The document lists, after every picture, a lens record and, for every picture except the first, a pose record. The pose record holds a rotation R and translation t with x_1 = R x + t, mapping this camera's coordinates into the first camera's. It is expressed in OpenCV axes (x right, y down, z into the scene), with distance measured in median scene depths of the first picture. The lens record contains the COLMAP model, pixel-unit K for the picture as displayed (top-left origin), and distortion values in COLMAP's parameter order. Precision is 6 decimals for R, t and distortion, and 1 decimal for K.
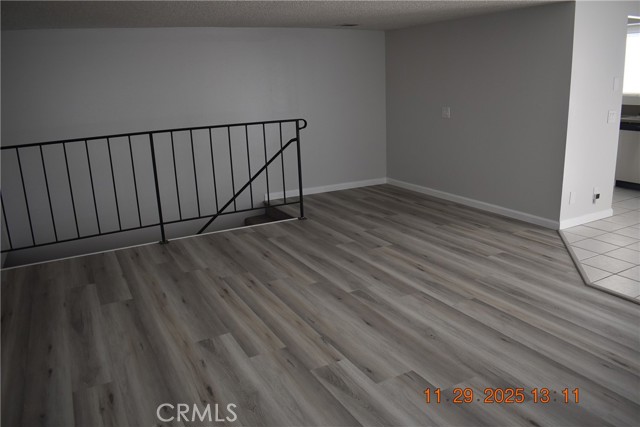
lens RADIAL K [[497.2, 0, 320.0], [0, 497.2, 213.5], [0, 0, 1]] dist [-0.098101, 0.013963]
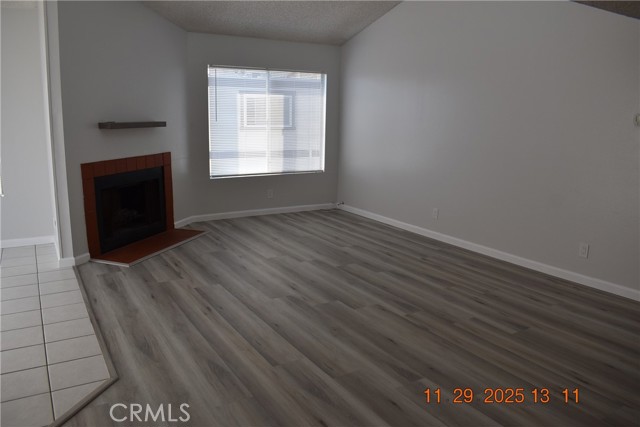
lens RADIAL K [[497.2, 0, 320.0], [0, 497.2, 213.5], [0, 0, 1]] dist [-0.098101, 0.013963]
pose [[-0.998242, 0.035448, -0.047494, 0.254073], [0.011056, 0.898717, 0.438390, -0.425705], [0.058224, 0.437095, -0.897529, 1.592133]]
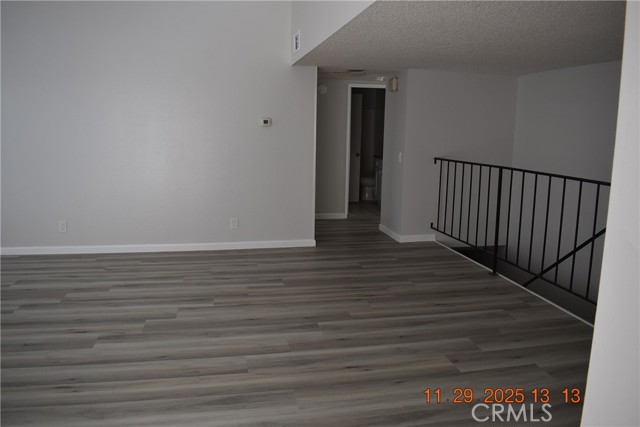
lens RADIAL K [[497.2, 0, 320.0], [0, 497.2, 213.5], [0, 0, 1]] dist [-0.098101, 0.013963]
pose [[-0.284390, 0.198538, -0.937926, 0.992177], [-0.247845, 0.929840, 0.271975, -0.340578], [0.926118, 0.309807, -0.215230, 1.168242]]
